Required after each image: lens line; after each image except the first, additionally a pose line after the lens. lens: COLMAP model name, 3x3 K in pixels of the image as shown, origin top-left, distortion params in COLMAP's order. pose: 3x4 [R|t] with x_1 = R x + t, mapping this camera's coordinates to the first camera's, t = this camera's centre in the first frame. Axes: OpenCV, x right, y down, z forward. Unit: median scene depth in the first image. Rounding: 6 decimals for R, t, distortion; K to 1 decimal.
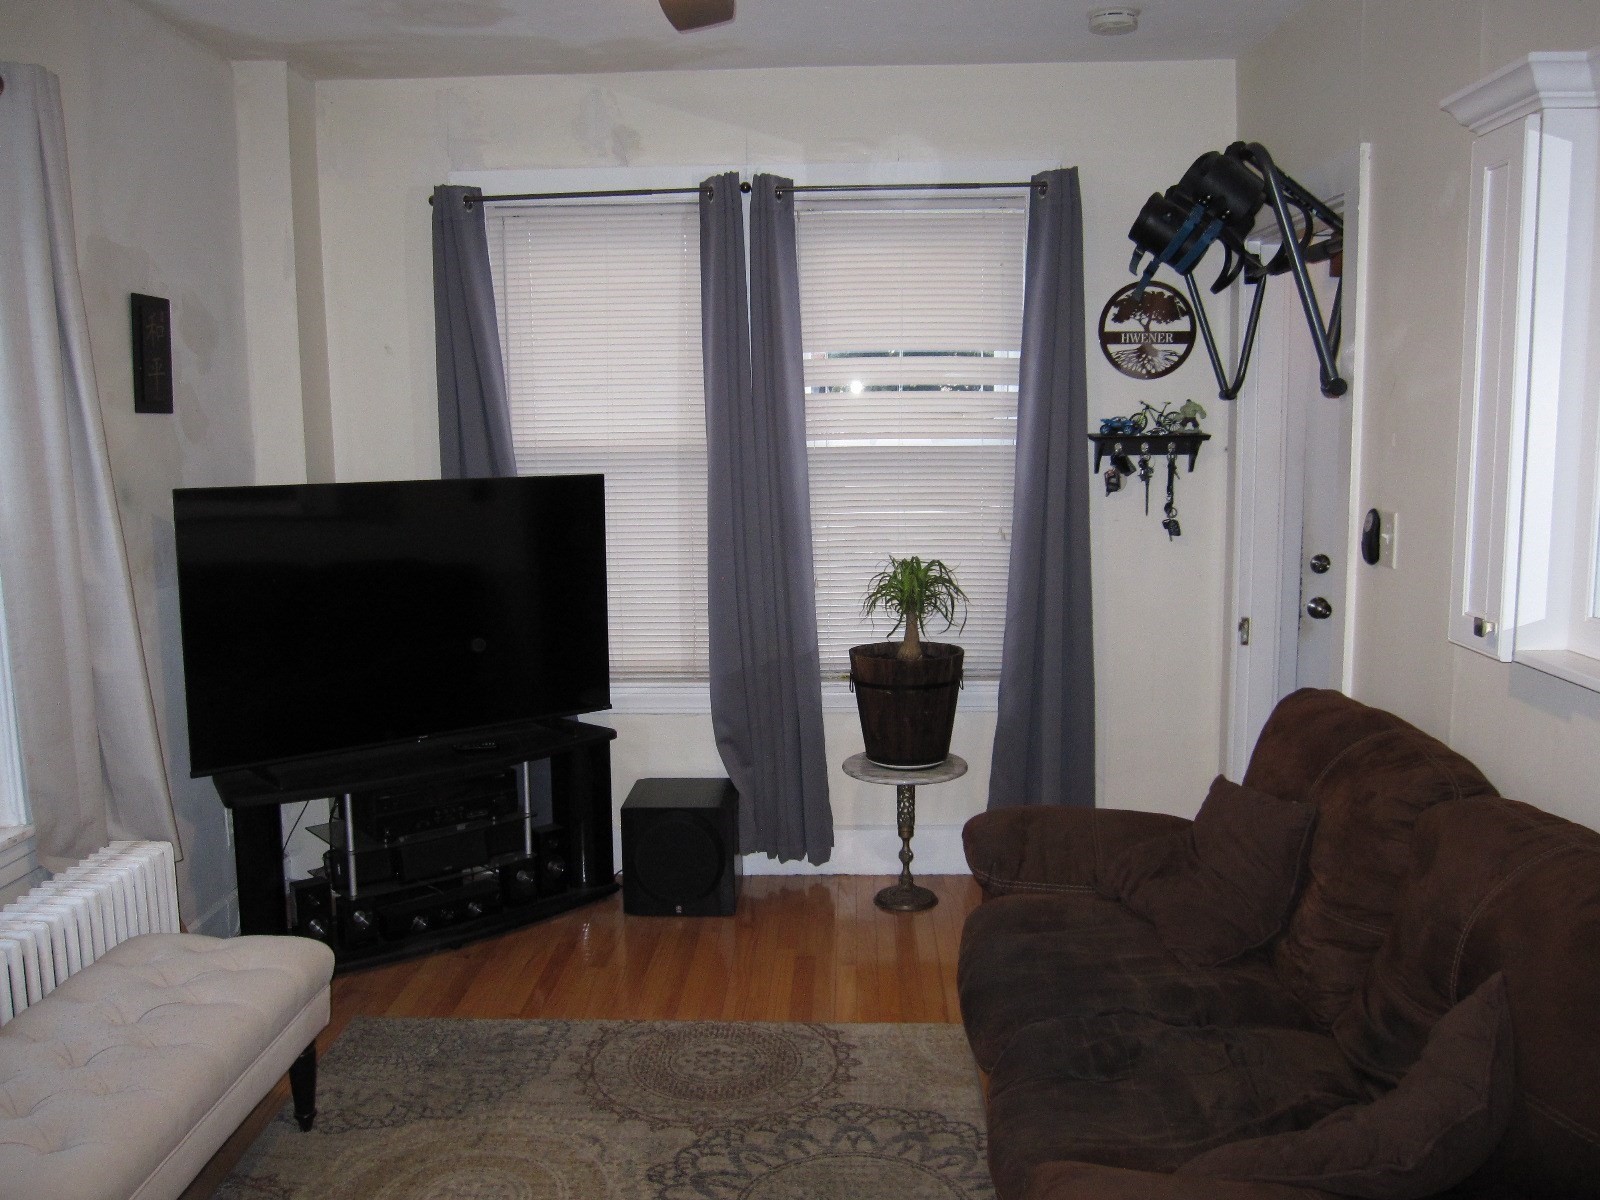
lens RADIAL K [[1335.3, 0, 800.0], [0, 1335.3, 600.0], [0, 0, 1]] dist [-0.006227, -0.006443]
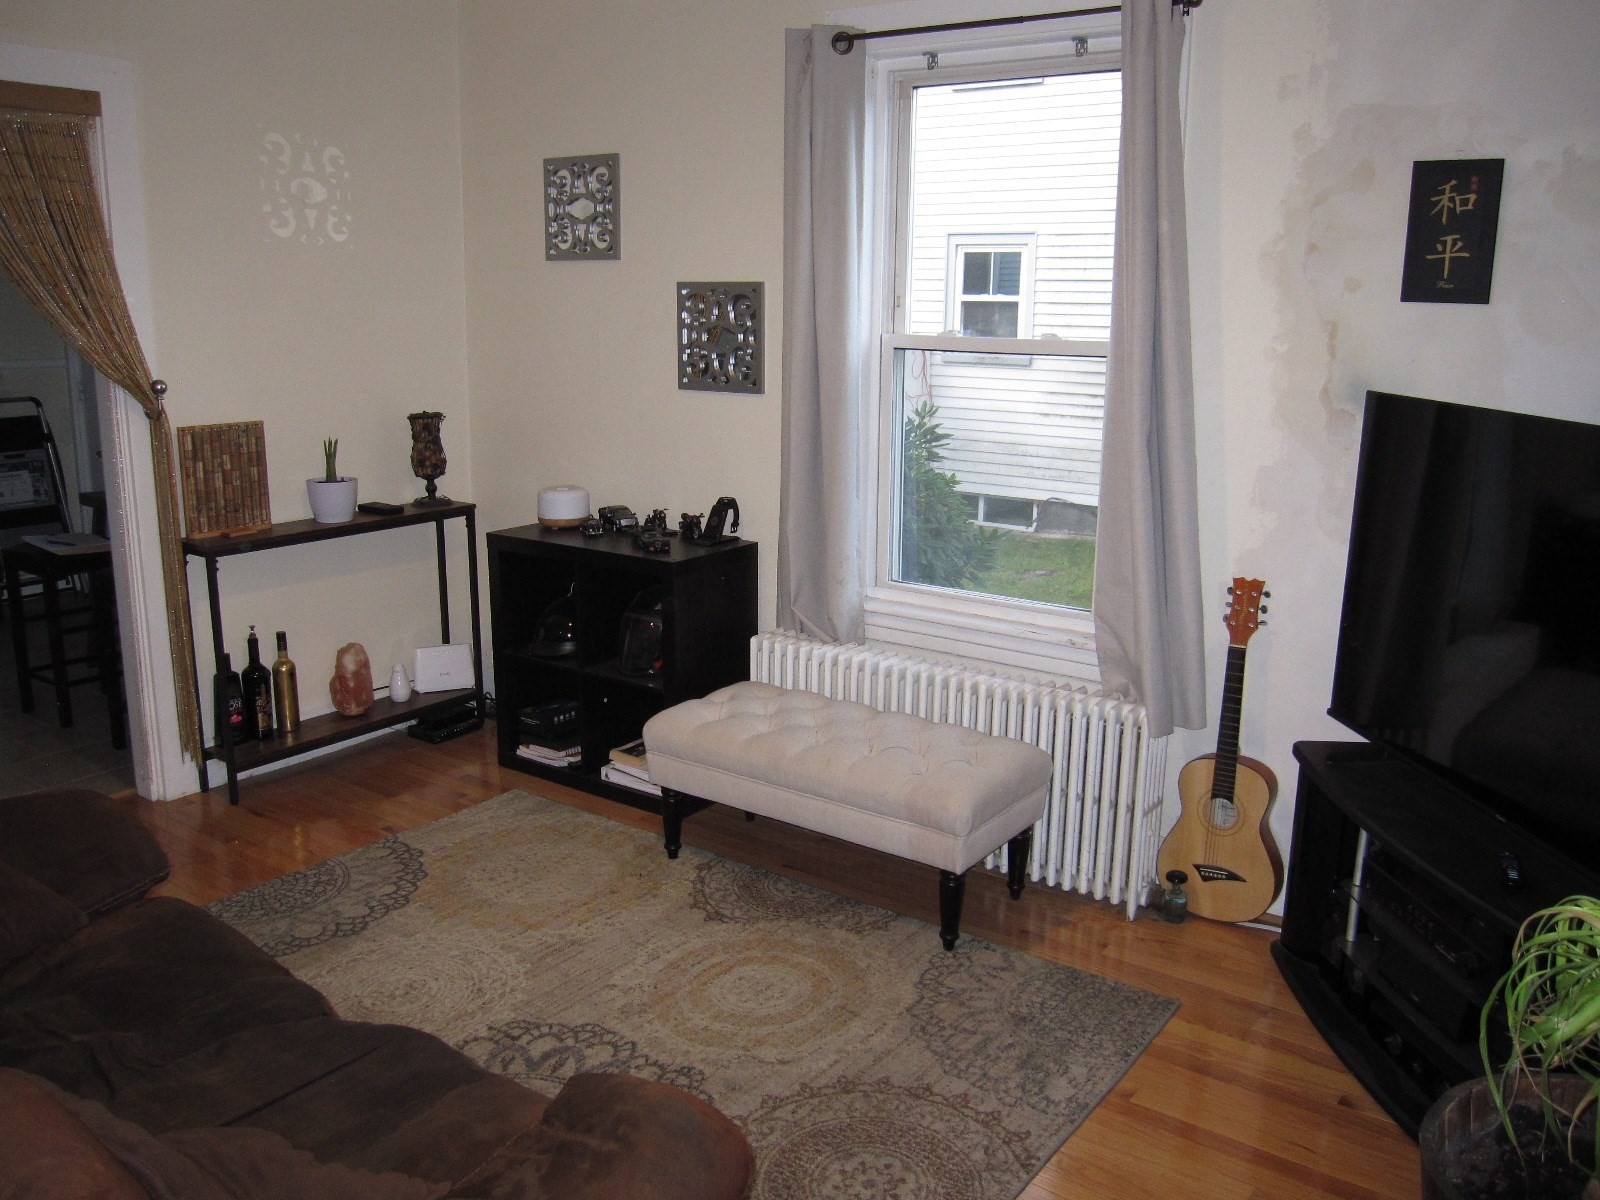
lens RADIAL K [[1335.3, 0, 800.0], [0, 1335.3, 600.0], [0, 0, 1]] dist [-0.006227, -0.006443]
pose [[-0.570453, 0.186605, -0.799852, 0.502442], [-0.111019, 0.947392, 0.300204, -0.188208], [0.813793, 0.260051, -0.519726, 1.289984]]
